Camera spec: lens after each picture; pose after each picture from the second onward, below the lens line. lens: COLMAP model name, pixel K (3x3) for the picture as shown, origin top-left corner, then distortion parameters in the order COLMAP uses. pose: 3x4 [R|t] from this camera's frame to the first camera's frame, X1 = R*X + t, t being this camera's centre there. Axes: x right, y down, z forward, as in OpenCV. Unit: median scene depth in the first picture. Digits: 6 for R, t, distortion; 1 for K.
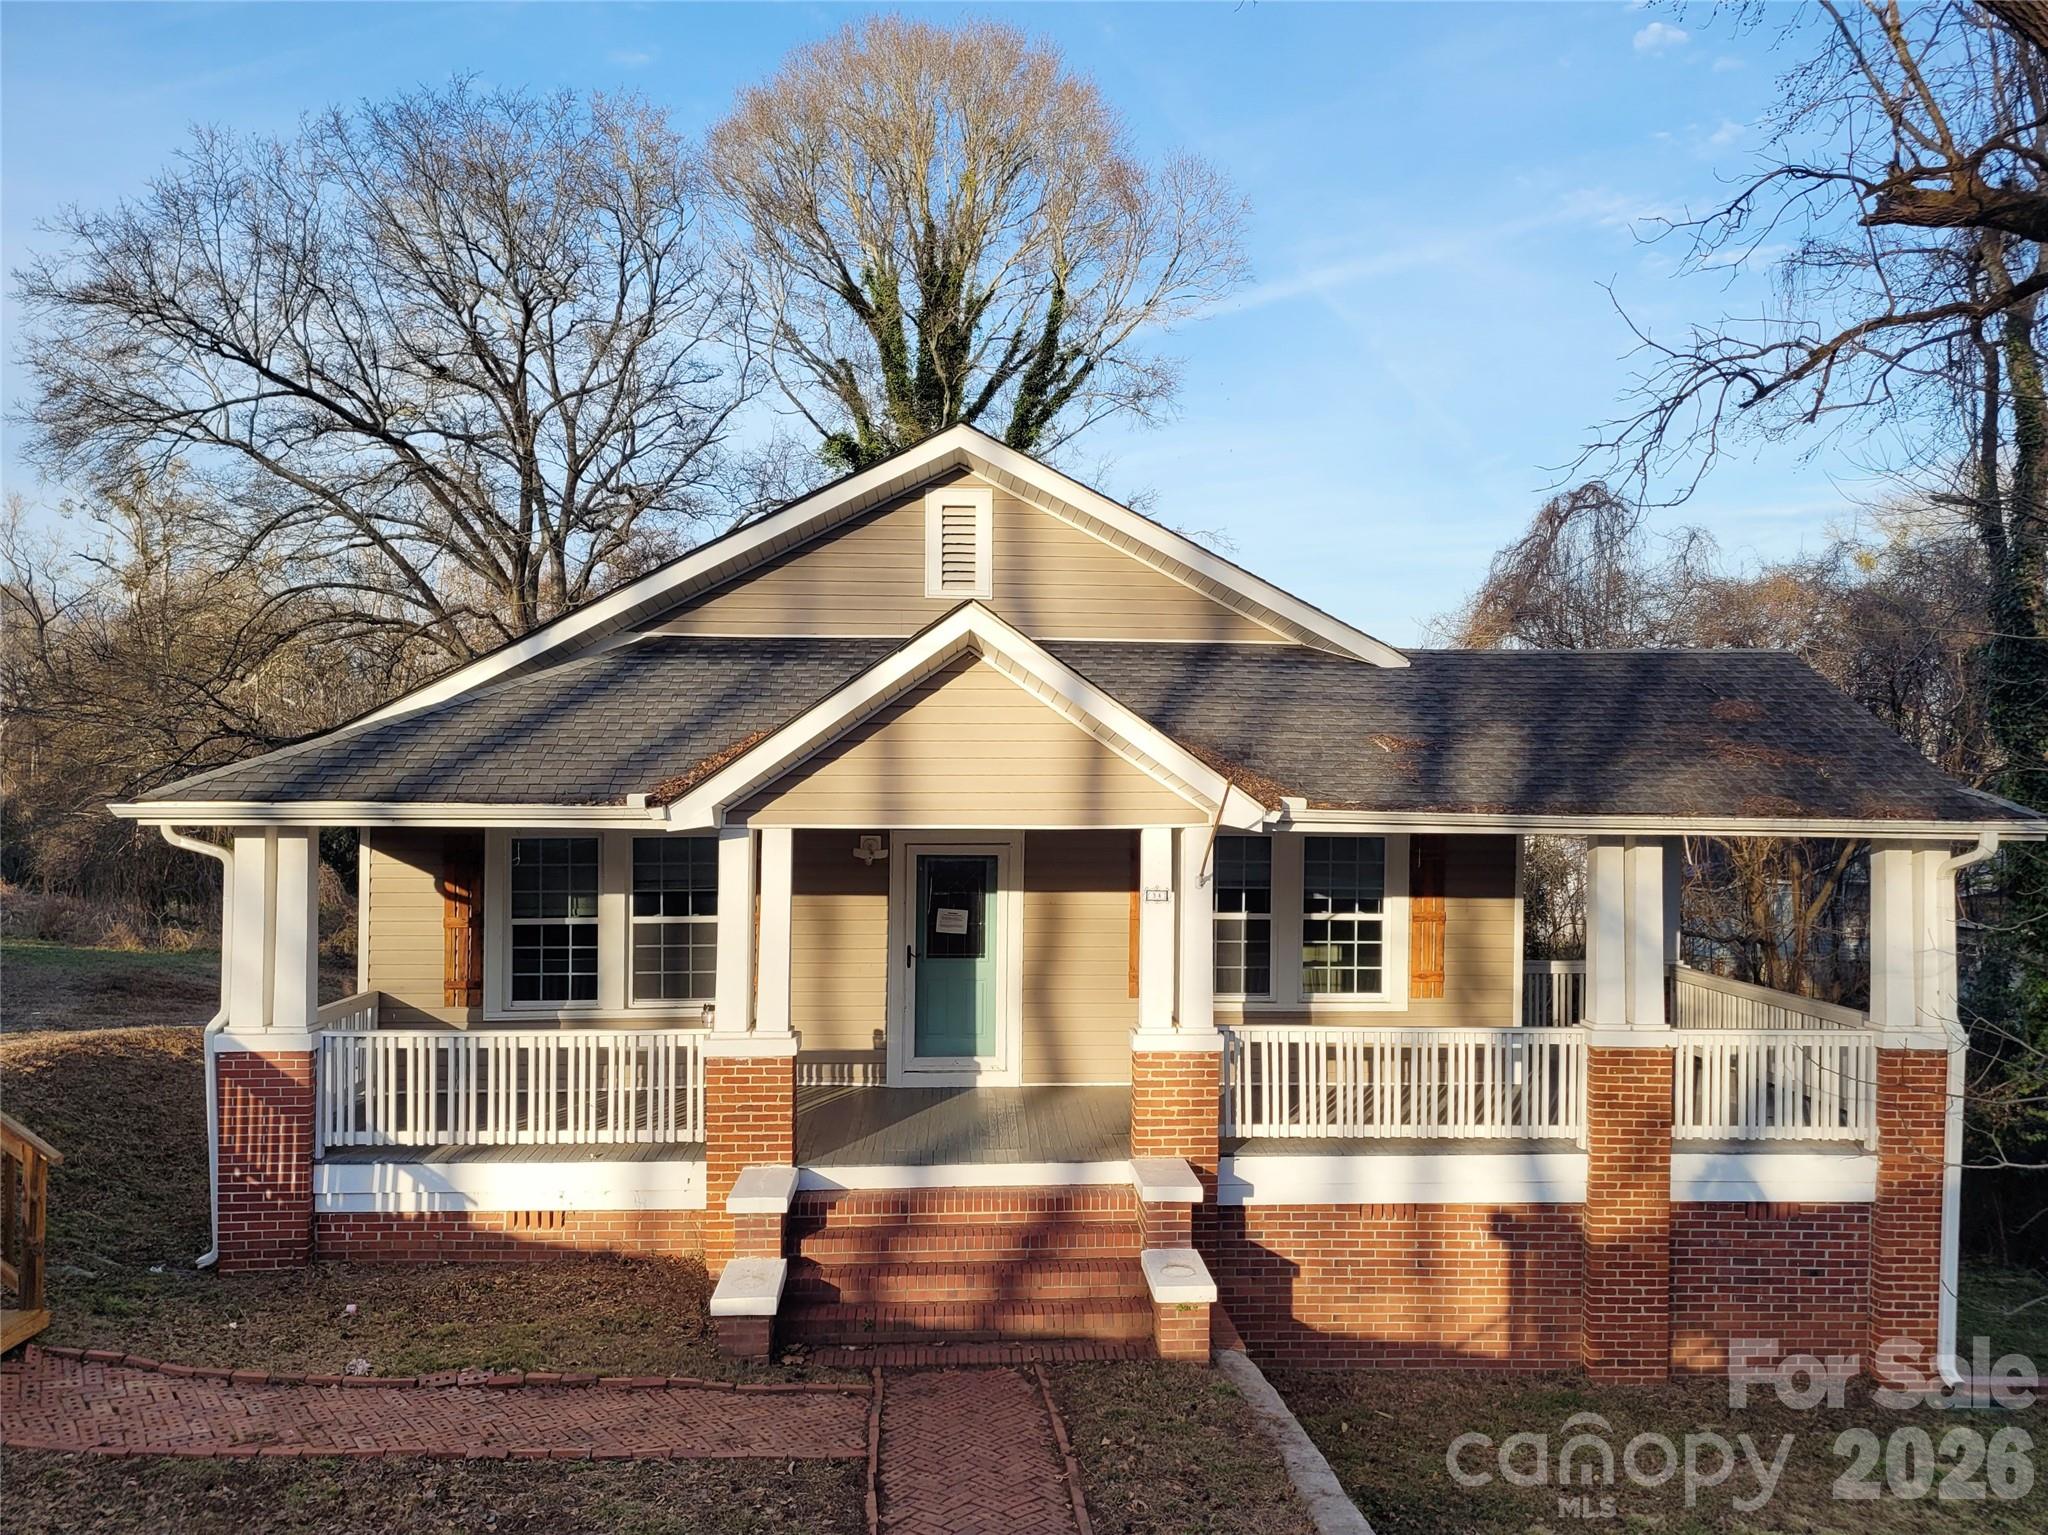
lens RADIAL K [[1588.7, 0, 1023.2], [0, 1588.7, 768.7], [0, 0, 1]] dist [0.028940, -0.002136]
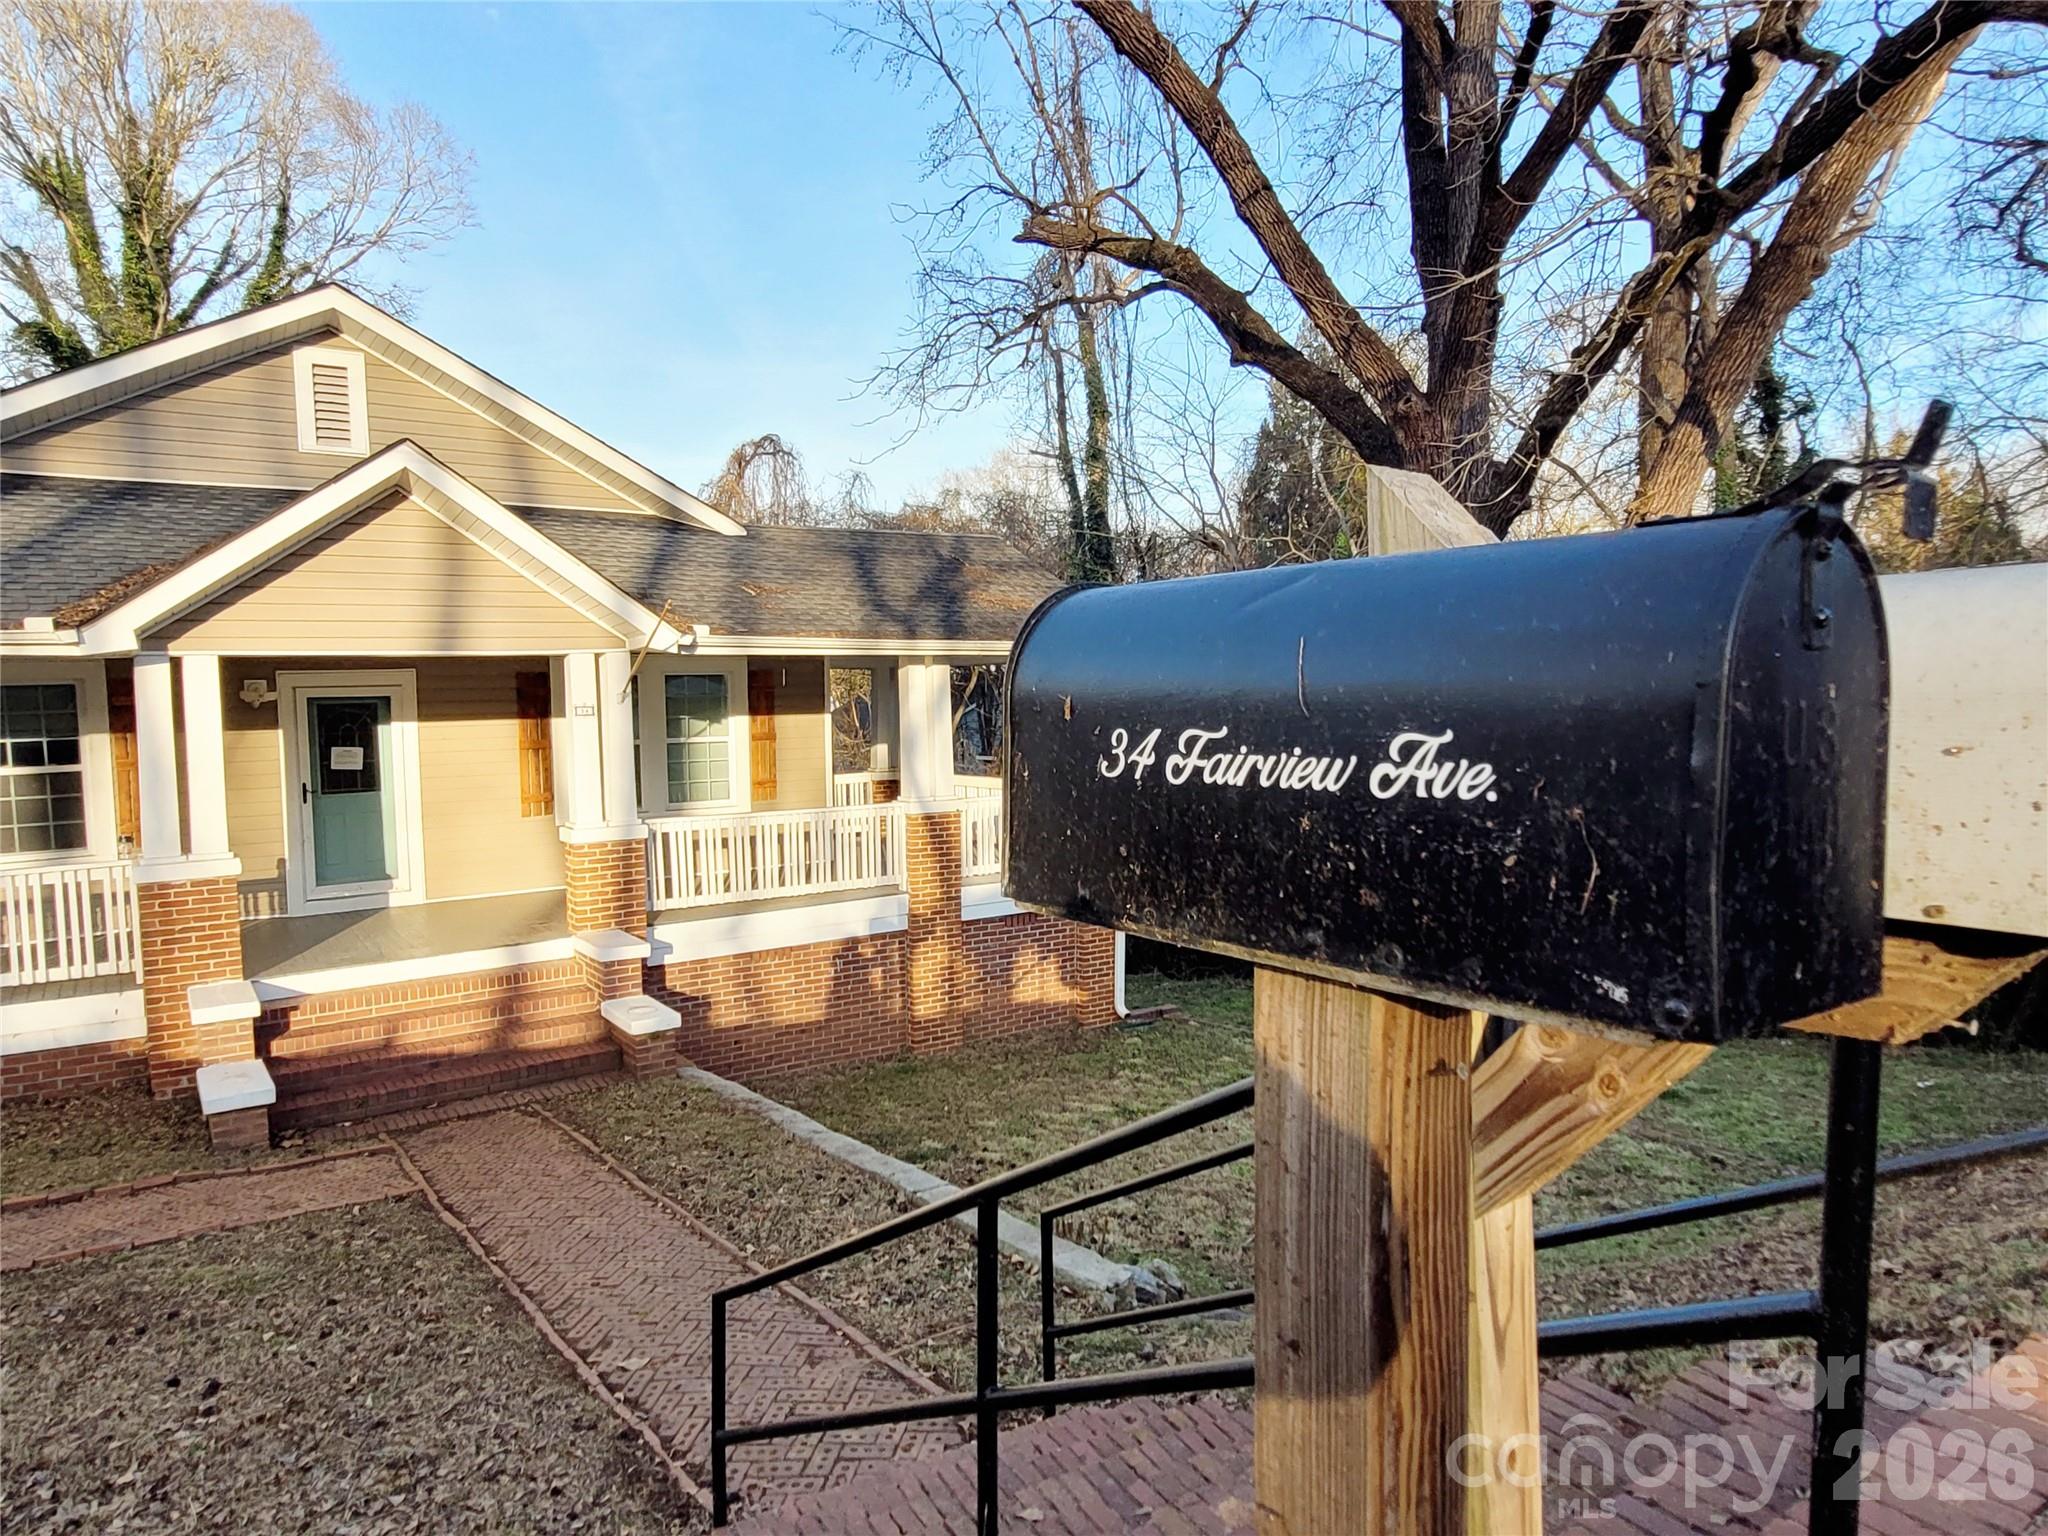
lens RADIAL K [[1297.6, 0, 1017.4], [0, 1297.6, 766.0], [0, 0, 1]] dist [-0.003743, -0.006745]
pose [[0.848199, -0.054292, 0.526888, -0.145249], [0.018954, 0.997207, 0.072241, 0.055745], [-0.529339, -0.051288, 0.846859, 0.022547]]
